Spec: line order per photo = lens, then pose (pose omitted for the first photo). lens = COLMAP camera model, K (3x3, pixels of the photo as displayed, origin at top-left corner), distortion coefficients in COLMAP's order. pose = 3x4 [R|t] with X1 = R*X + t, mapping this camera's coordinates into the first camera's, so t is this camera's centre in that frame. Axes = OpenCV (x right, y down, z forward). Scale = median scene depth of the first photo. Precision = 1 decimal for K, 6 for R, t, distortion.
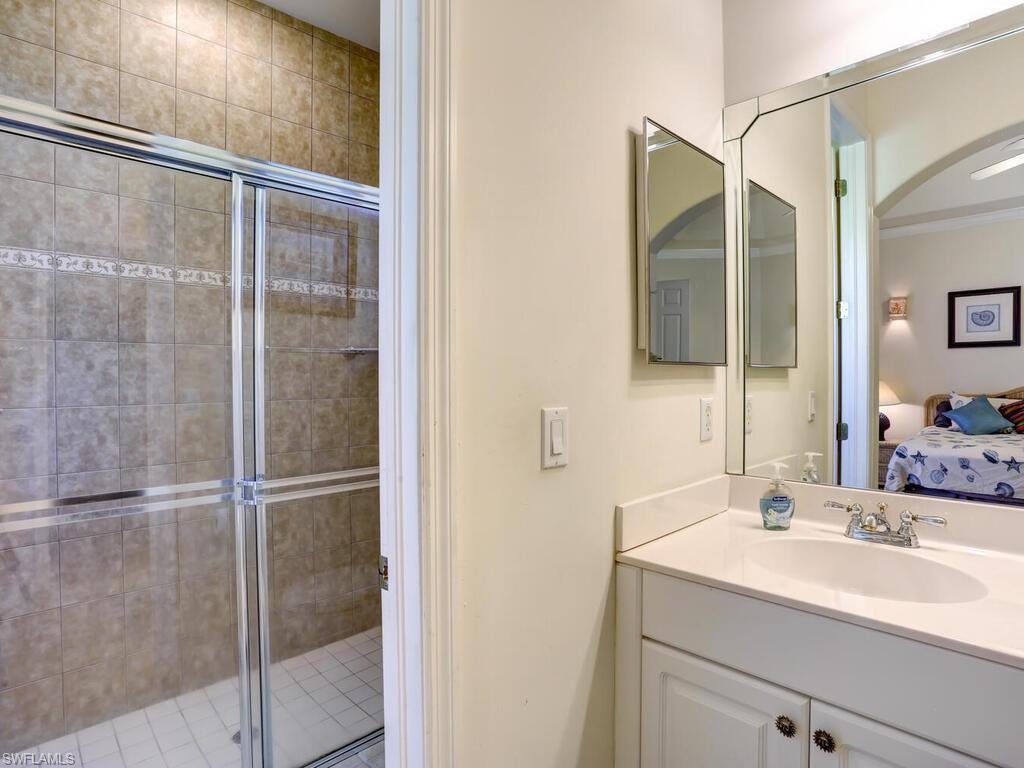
lens RADIAL K [[556.2, 0, 519.3], [0, 556.2, 382.8], [0, 0, 1]] dist [-0.032429, 0.014490]
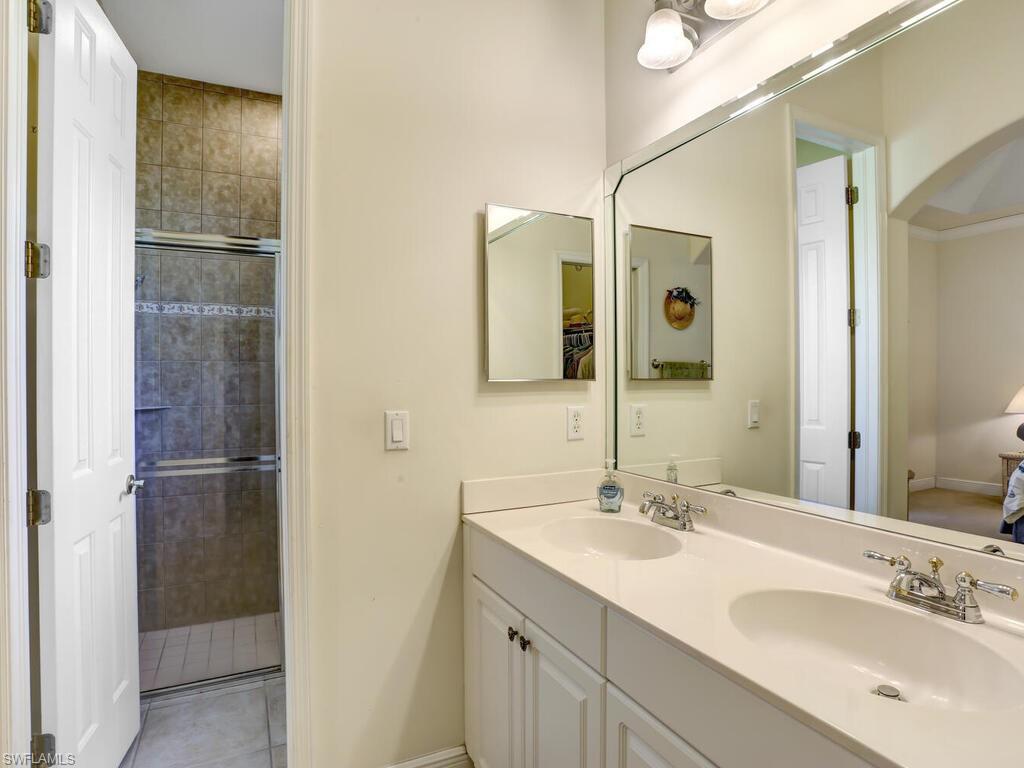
lens RADIAL K [[556.2, 0, 510.5], [0, 556.2, 386.7], [0, 0, 1]] dist [-0.032429, 0.014490]
pose [[0.950414, 0.005204, -0.310945, 0.431832], [-0.005091, 0.999986, 0.001174, -0.012906], [0.310947, 0.000468, 0.950427, -0.180192]]
